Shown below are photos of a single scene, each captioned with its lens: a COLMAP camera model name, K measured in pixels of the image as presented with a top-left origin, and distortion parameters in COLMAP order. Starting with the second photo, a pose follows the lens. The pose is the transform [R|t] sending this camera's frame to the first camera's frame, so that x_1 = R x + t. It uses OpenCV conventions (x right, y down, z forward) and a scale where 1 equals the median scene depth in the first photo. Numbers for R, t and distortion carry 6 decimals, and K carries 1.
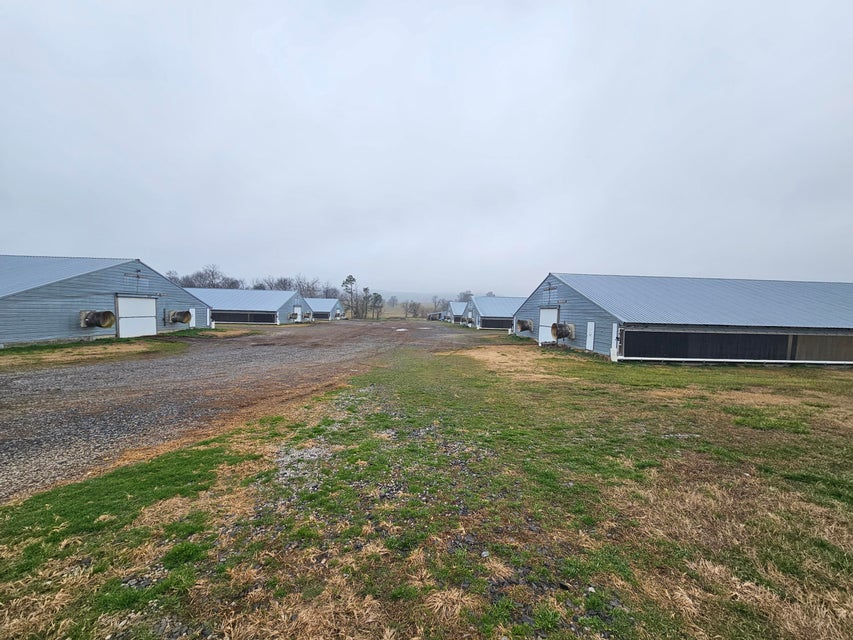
lens RADIAL K [[347.8, 0, 429.8], [0, 347.8, 316.8], [0, 0, 1]] dist [-0.000672, 0.000140]
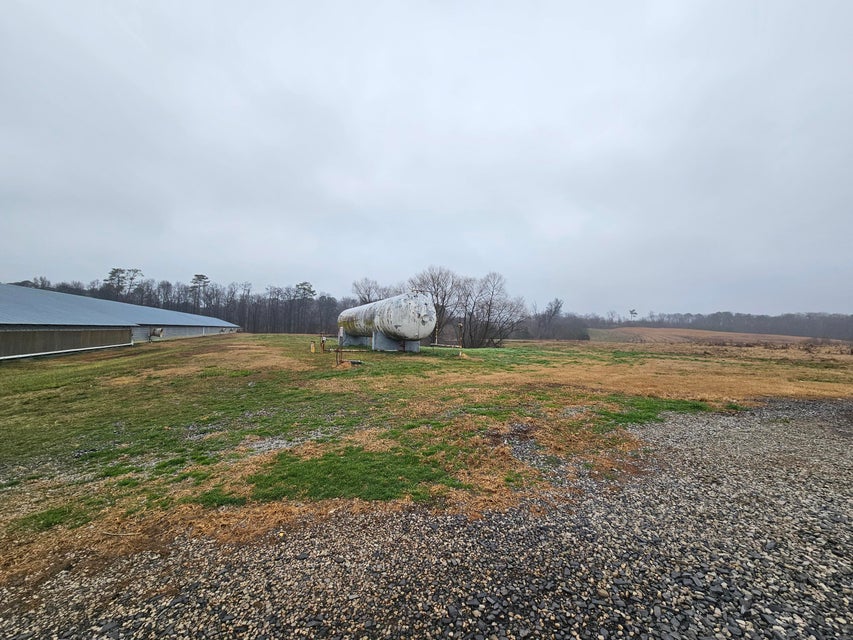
lens RADIAL K [[347.8, 0, 428.4], [0, 347.8, 318.9], [0, 0, 1]] dist [-0.000672, 0.000140]
pose [[-0.342103, -0.001152, 0.939662, -0.316990], [-0.016766, 0.999848, -0.004878, -0.000310], [-0.939513, -0.017423, -0.342070, 0.186221]]
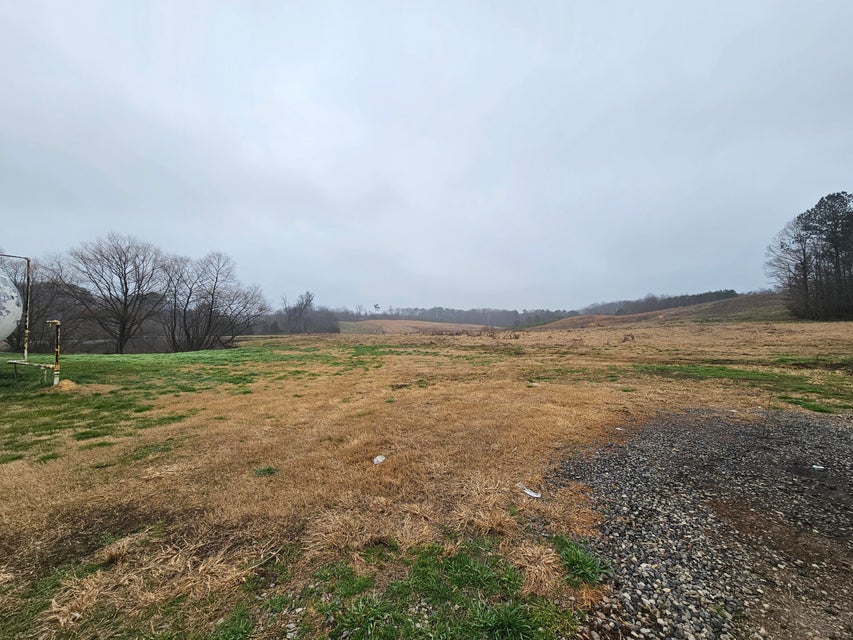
lens RADIAL K [[347.8, 0, 431.7], [0, 347.8, 320.6], [0, 0, 1]] dist [-0.000672, 0.000140]
pose [[-0.860762, -0.013531, 0.508828, -0.143941], [-0.010520, 0.999906, 0.008793, -0.002143], [-0.508900, 0.002216, -0.860823, -0.049296]]
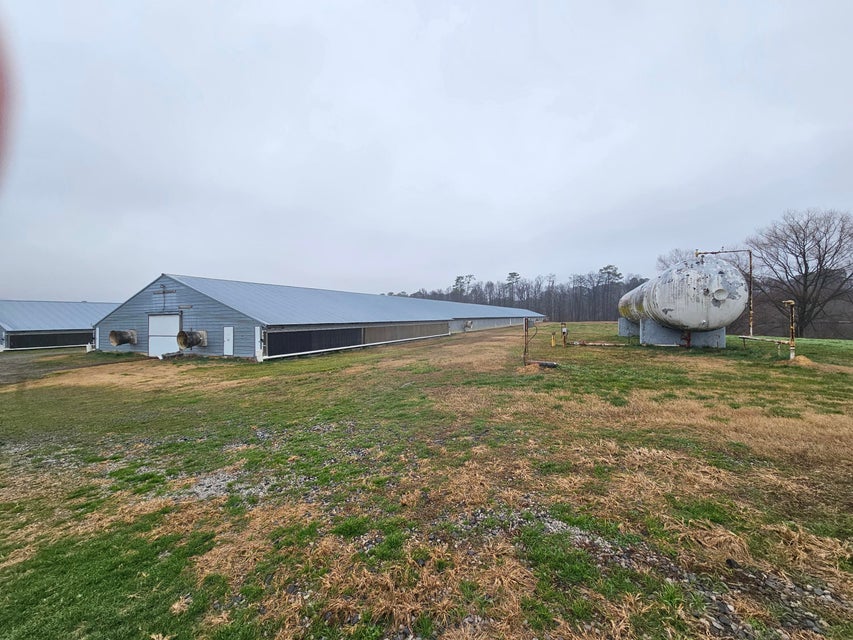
lens RADIAL K [[347.8, 0, 429.8], [0, 347.8, 317.8], [0, 0, 1]] dist [-0.000672, 0.000140]
pose [[0.467381, -0.033174, 0.883433, -0.171624], [0.044987, 0.998894, 0.013709, 0.001102], [-0.882910, 0.033336, 0.468357, 0.026407]]
